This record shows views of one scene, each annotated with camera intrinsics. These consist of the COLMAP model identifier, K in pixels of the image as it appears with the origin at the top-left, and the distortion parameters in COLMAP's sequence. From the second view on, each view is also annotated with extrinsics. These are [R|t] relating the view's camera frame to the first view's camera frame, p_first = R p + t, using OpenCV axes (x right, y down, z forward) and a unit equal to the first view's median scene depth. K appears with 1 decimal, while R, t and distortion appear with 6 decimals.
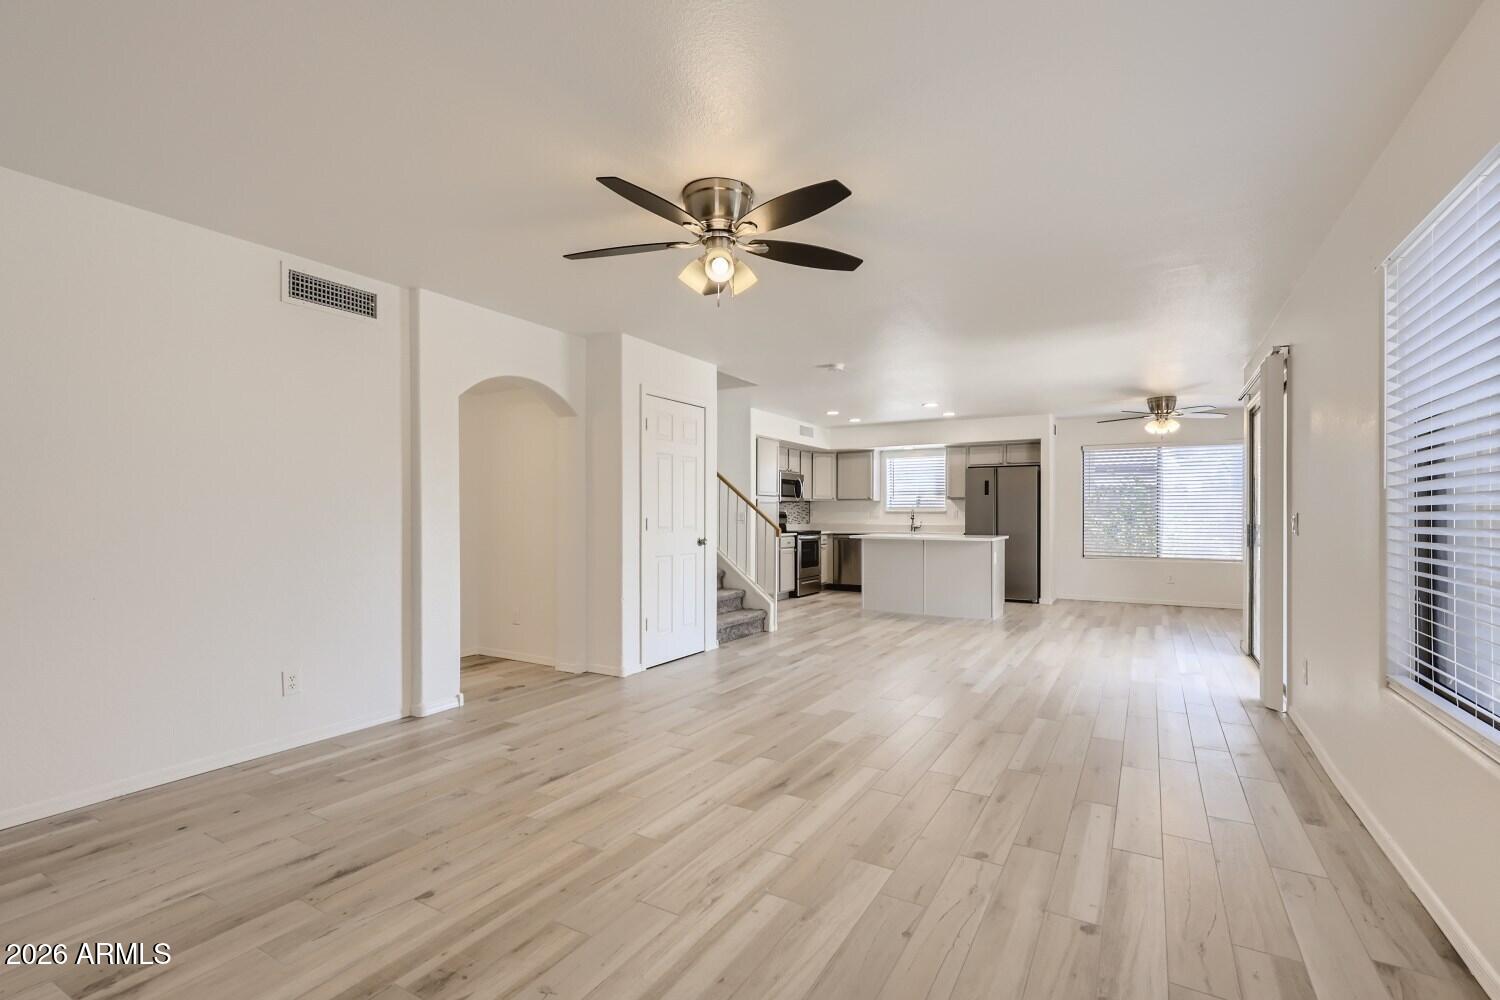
lens RADIAL K [[675.4, 0, 753.3], [0, 675.4, 501.8], [0, 0, 1]] dist [-0.003202, -0.000043]
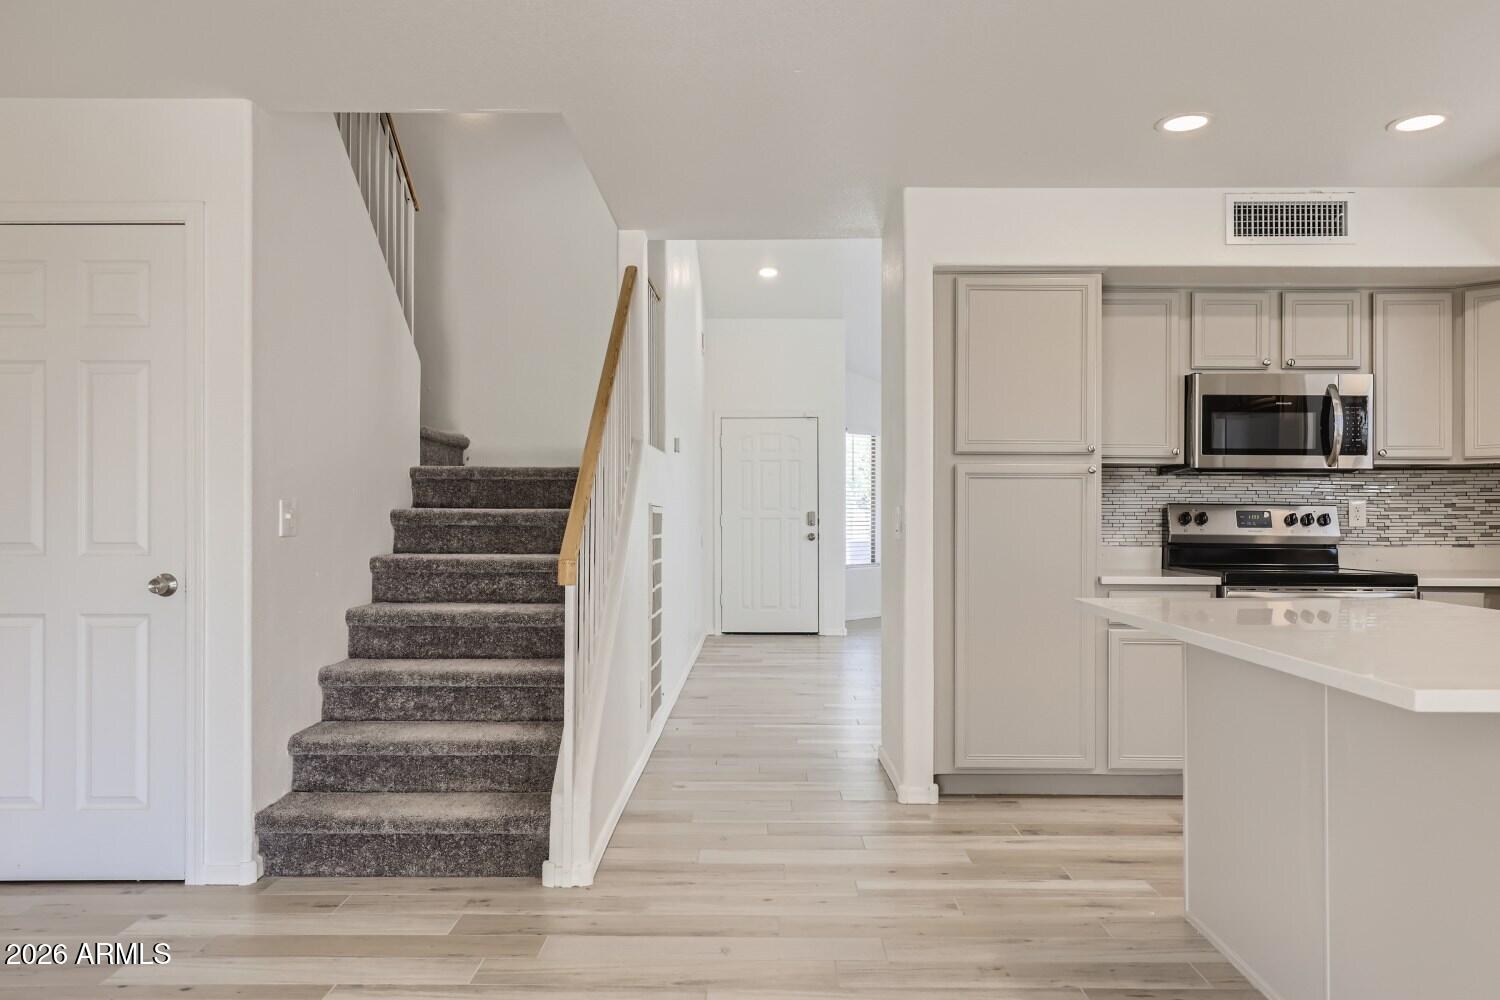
lens RADIAL K [[971.5, 0, 751.9], [0, 971.5, 513.5], [0, 0, 1]] dist [0.006917, 0.001373]
pose [[0.484864, -0.015699, -0.874449, 0.342787], [0.020235, 0.999773, -0.006728, 0.018387], [0.874355, -0.014432, 0.485072, 0.635893]]
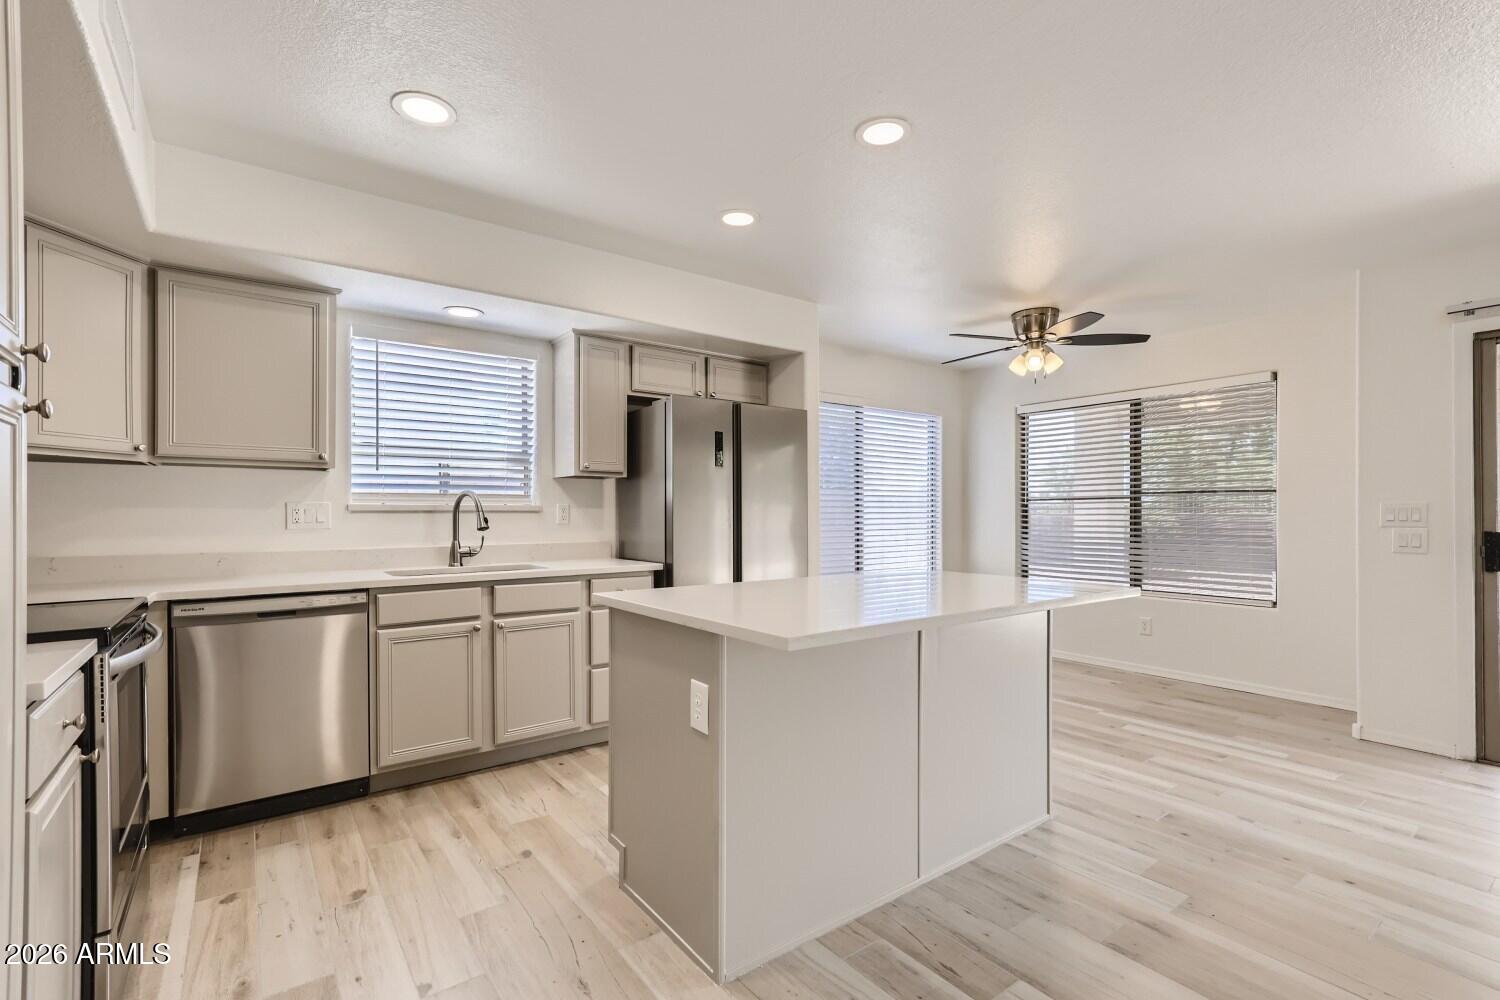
lens RADIAL K [[675.4, 0, 751.9], [0, 675.4, 513.0], [0, 0, 1]] dist [-0.003202, -0.000043]
pose [[0.390857, -0.003611, 0.920444, -0.018205], [-0.017274, 0.999787, 0.011258, 0.012503], [-0.920289, -0.020300, 0.390712, 0.823216]]
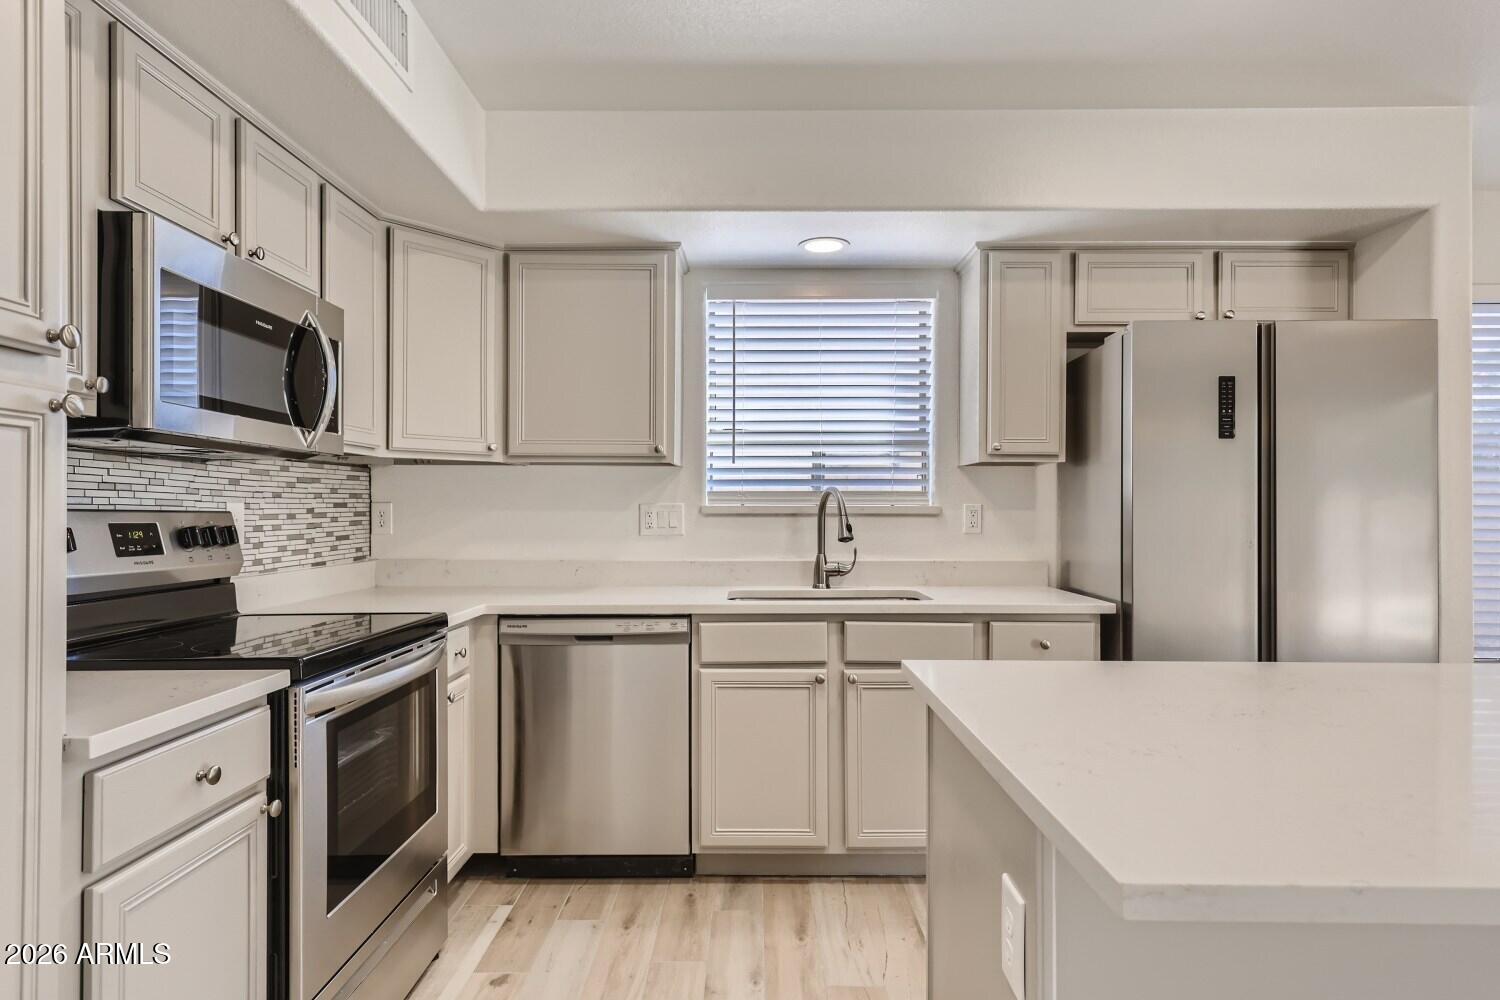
lens RADIAL K [[855.7, 0, 751.1], [0, 855.7, 505.5], [0, 0, 1]] dist [0.020847, -0.003365]
pose [[0.865871, -0.000220, 0.500266, 0.060121], [-0.009438, 0.999815, 0.016774, 0.009098], [-0.500177, -0.019246, 0.865709, 0.827354]]
